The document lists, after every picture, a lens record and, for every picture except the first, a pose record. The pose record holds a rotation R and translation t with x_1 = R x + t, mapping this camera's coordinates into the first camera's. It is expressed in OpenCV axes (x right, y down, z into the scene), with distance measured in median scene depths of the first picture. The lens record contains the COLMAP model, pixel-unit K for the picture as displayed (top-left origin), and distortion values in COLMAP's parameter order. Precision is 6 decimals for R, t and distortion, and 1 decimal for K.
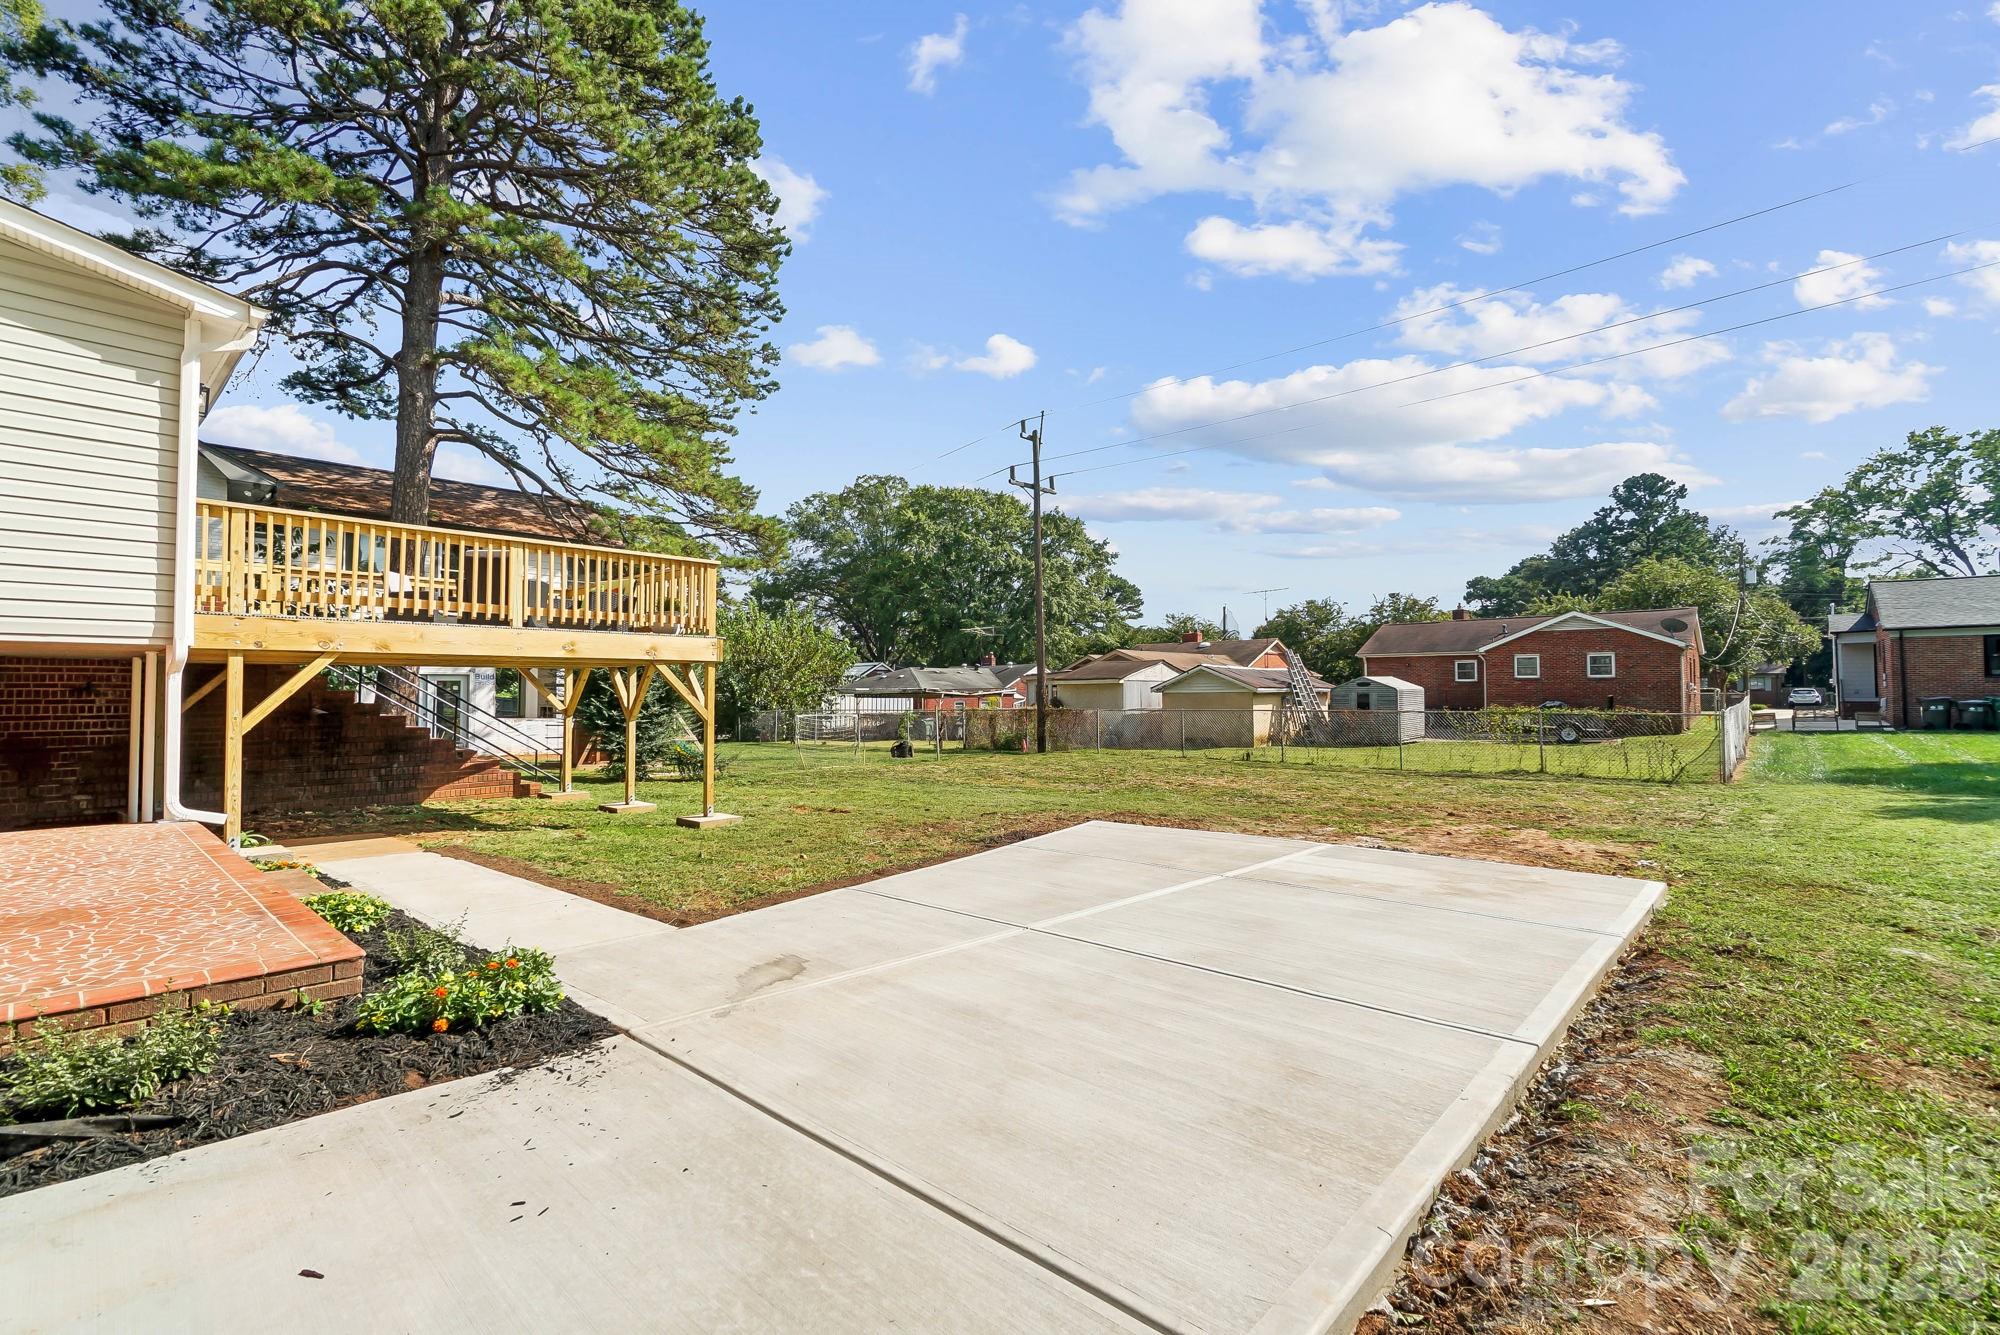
lens RADIAL K [[888.8, 0, 966.7], [0, 888.8, 669.8], [0, 0, 1]] dist [-0.000553, -0.000372]
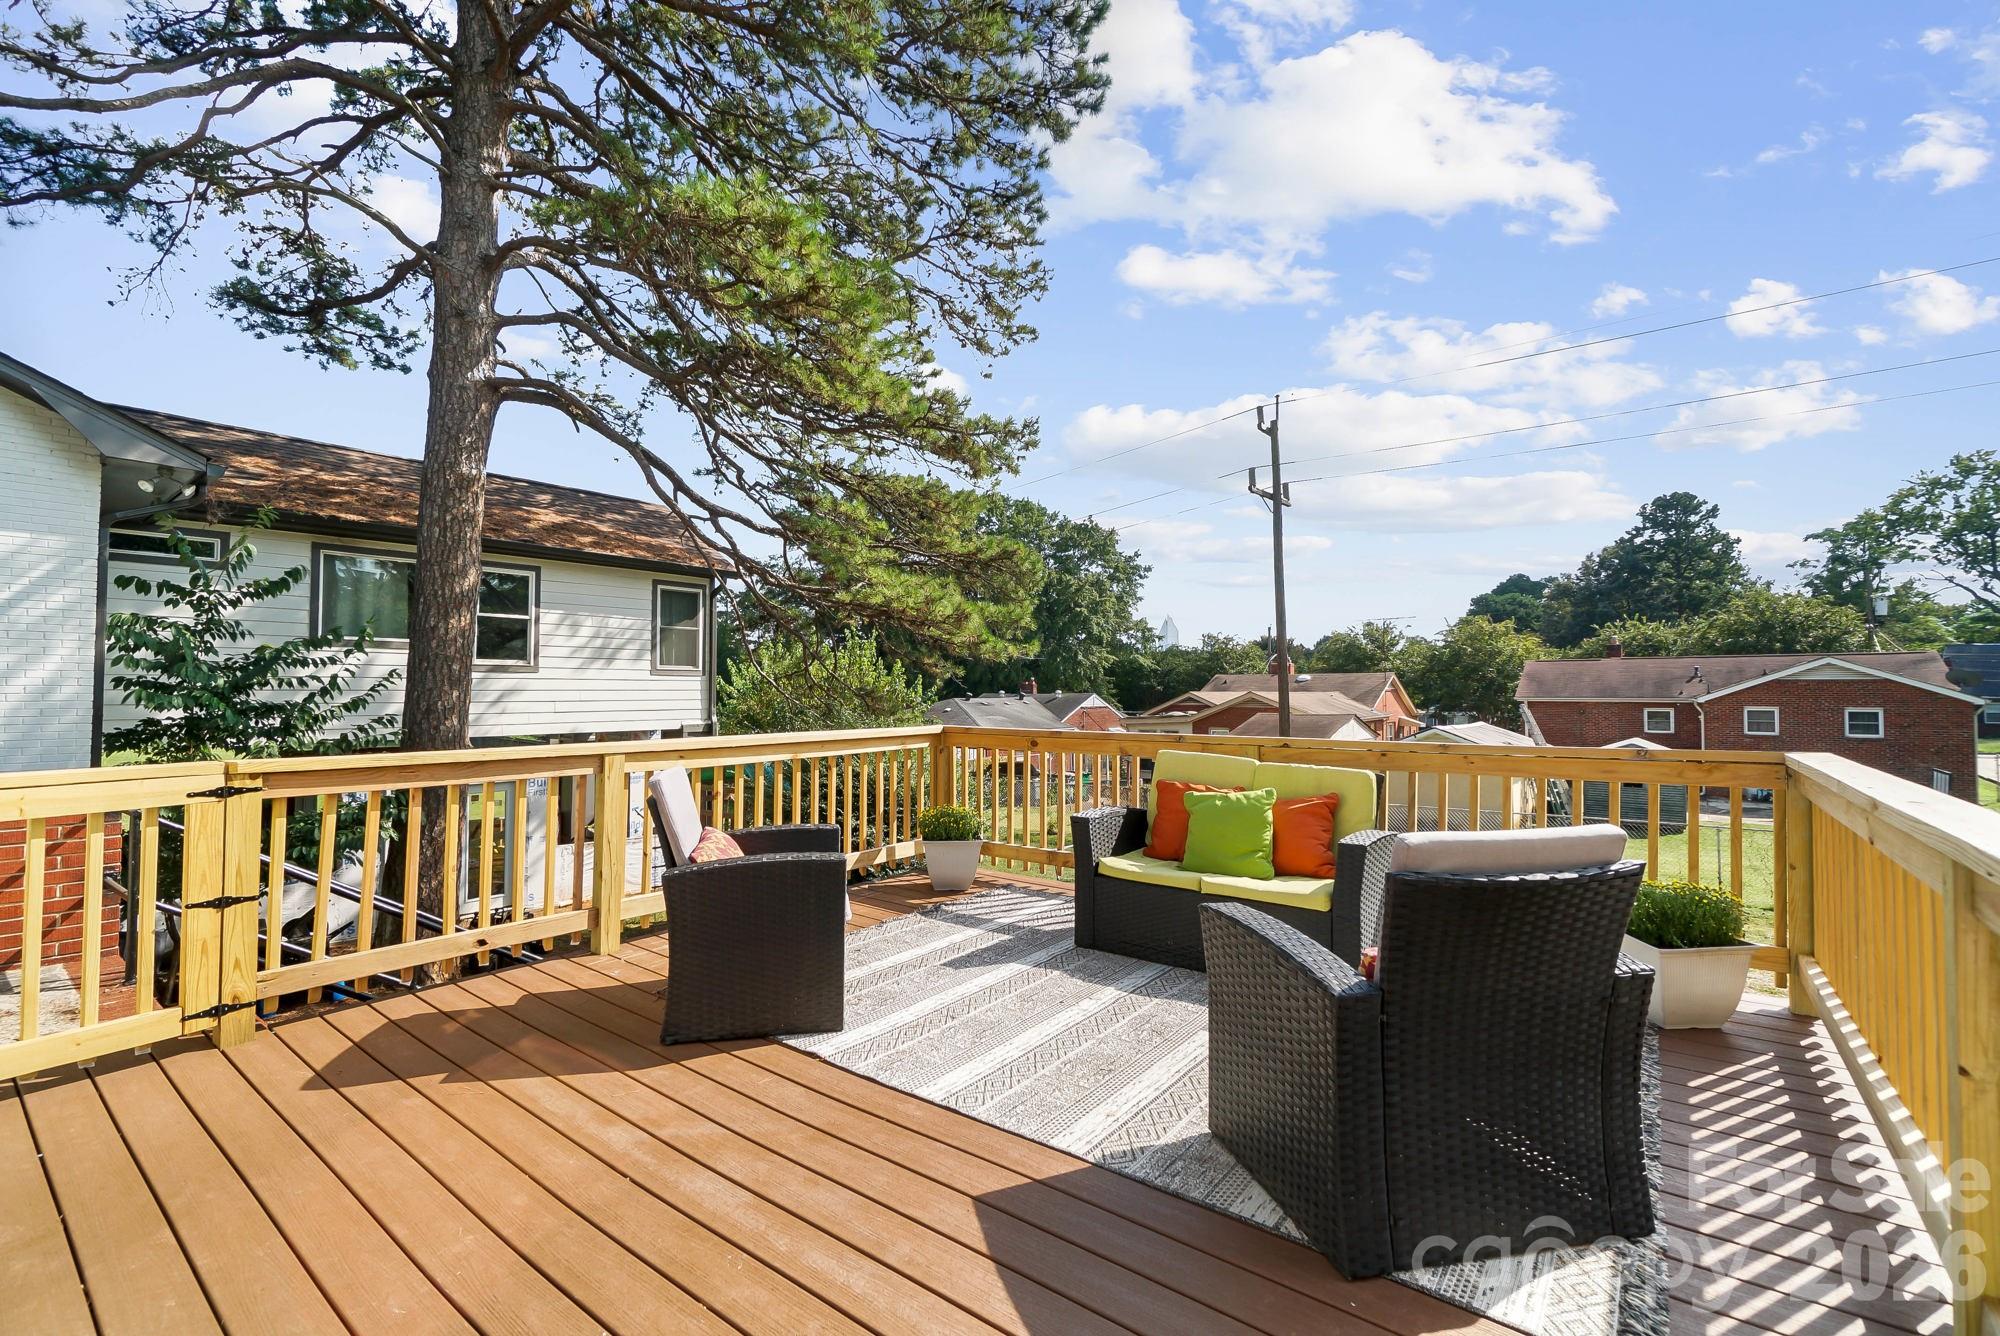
lens RADIAL K [[879.5, 0, 961.6], [0, 879.5, 666.6], [0, 0, 1]] dist [-0.002074, -0.000143]
pose [[0.997952, 0.007603, 0.063513, -0.228102], [-0.007240, 0.999956, -0.005934, -0.058403], [-0.063555, 0.005462, 0.997963, 0.286862]]
